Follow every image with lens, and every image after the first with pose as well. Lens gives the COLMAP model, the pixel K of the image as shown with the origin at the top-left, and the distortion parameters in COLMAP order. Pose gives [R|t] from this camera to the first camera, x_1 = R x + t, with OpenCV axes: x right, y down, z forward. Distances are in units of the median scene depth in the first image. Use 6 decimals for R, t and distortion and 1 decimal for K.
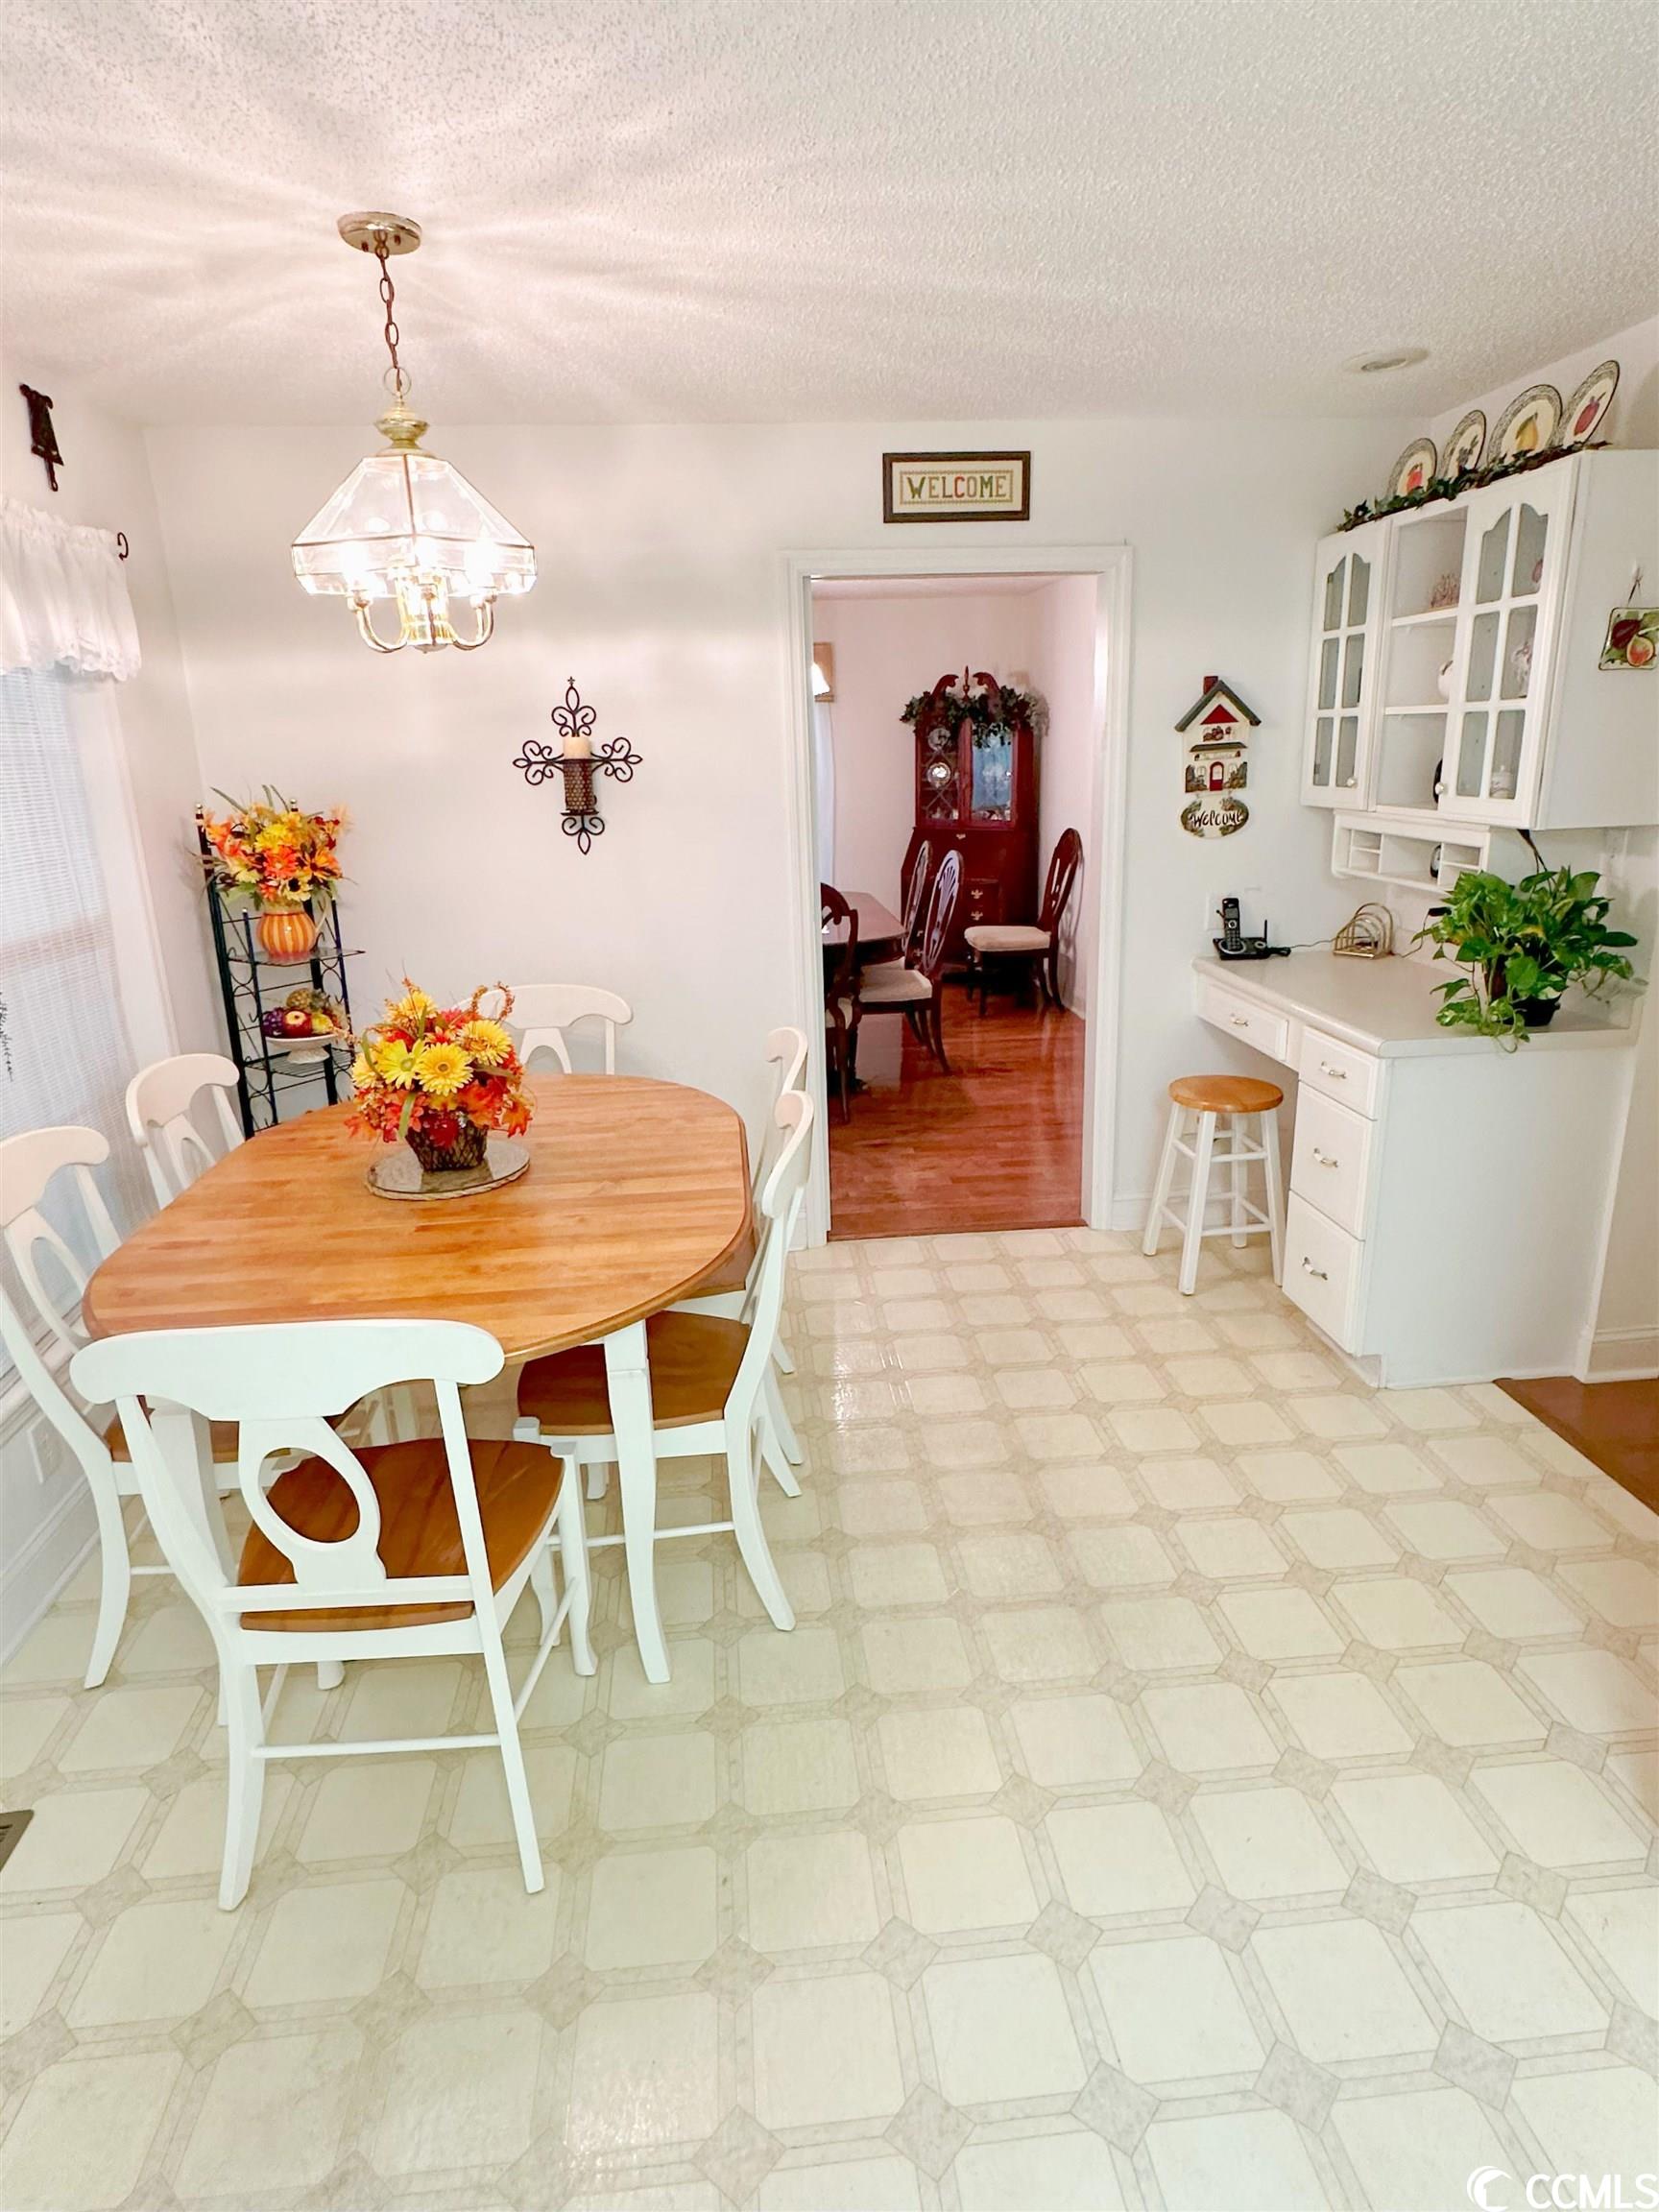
lens RADIAL K [[1225.2, 0, 817.5], [0, 1225.2, 1098.4], [0, 0, 1]] dist [0.000552, 0.000708]
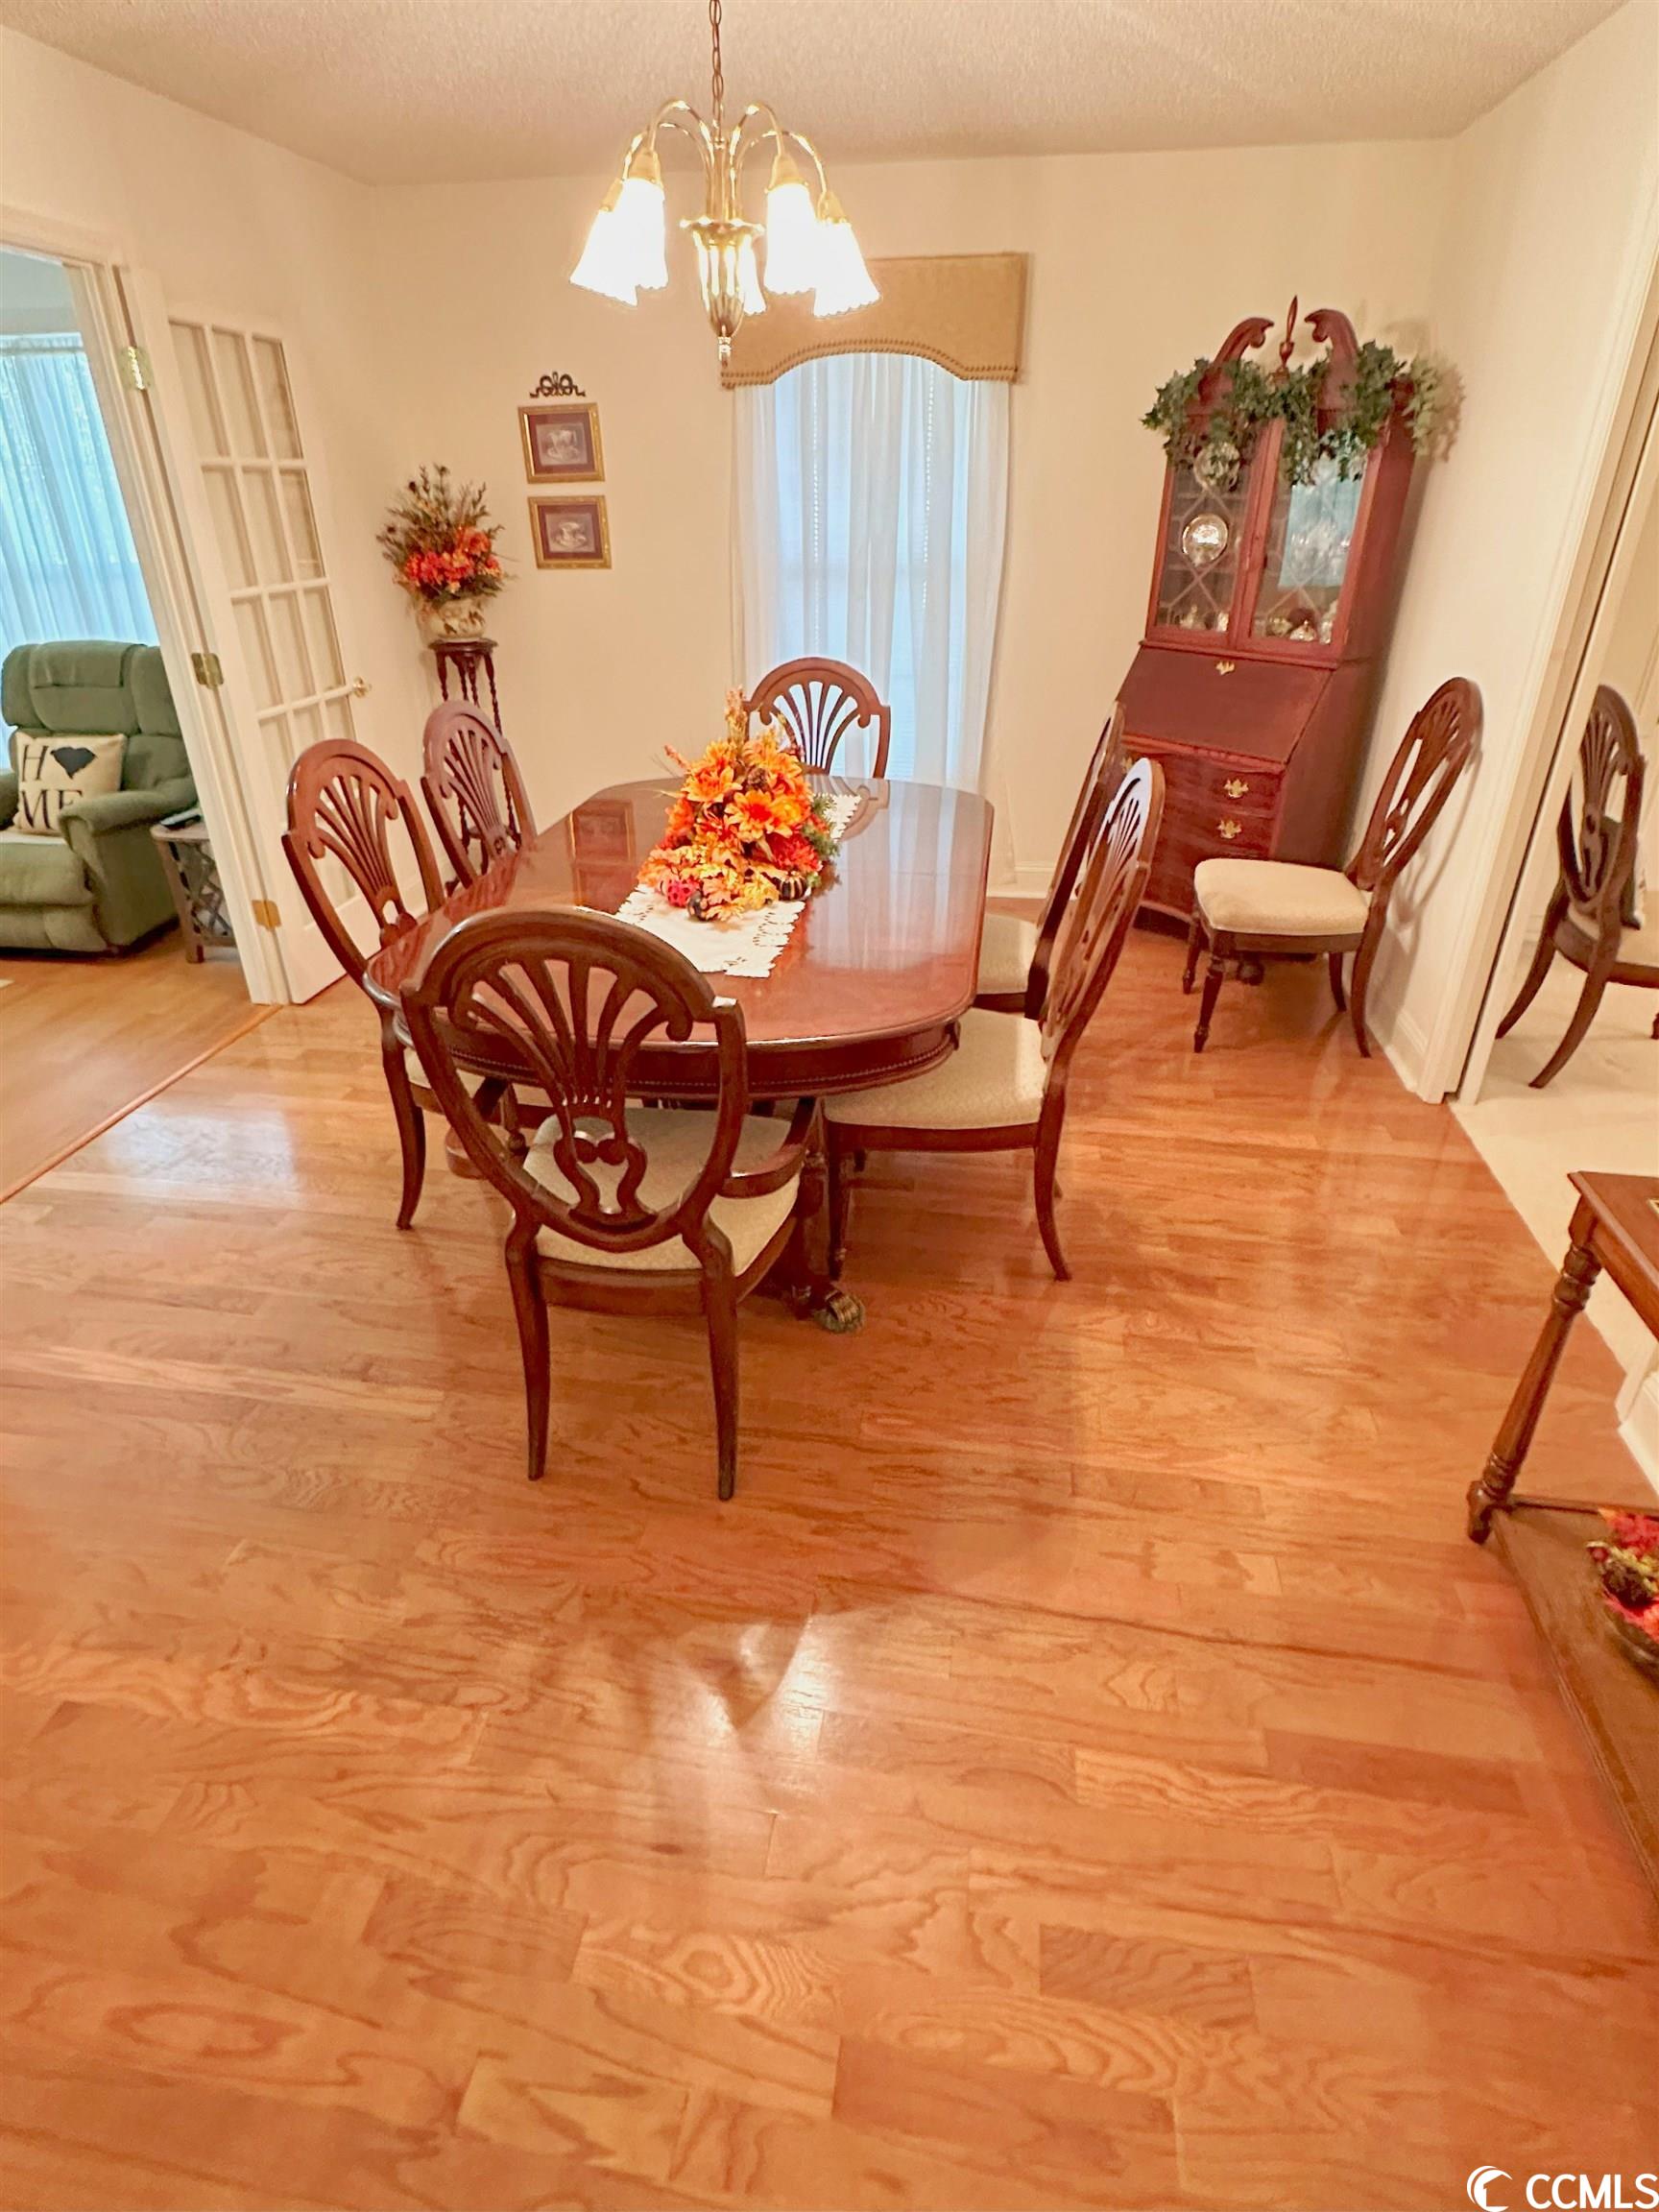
lens RADIAL K [[1164.4, 0, 820.1], [0, 1164.4, 1105.2], [0, 0, 1]] dist [-0.002530, -0.000338]
pose [[0.969768, 0.140459, -0.199551, 0.077565], [-0.095346, 0.970832, 0.219986, -0.131003], [0.224630, -0.194309, 0.954875, 0.469606]]
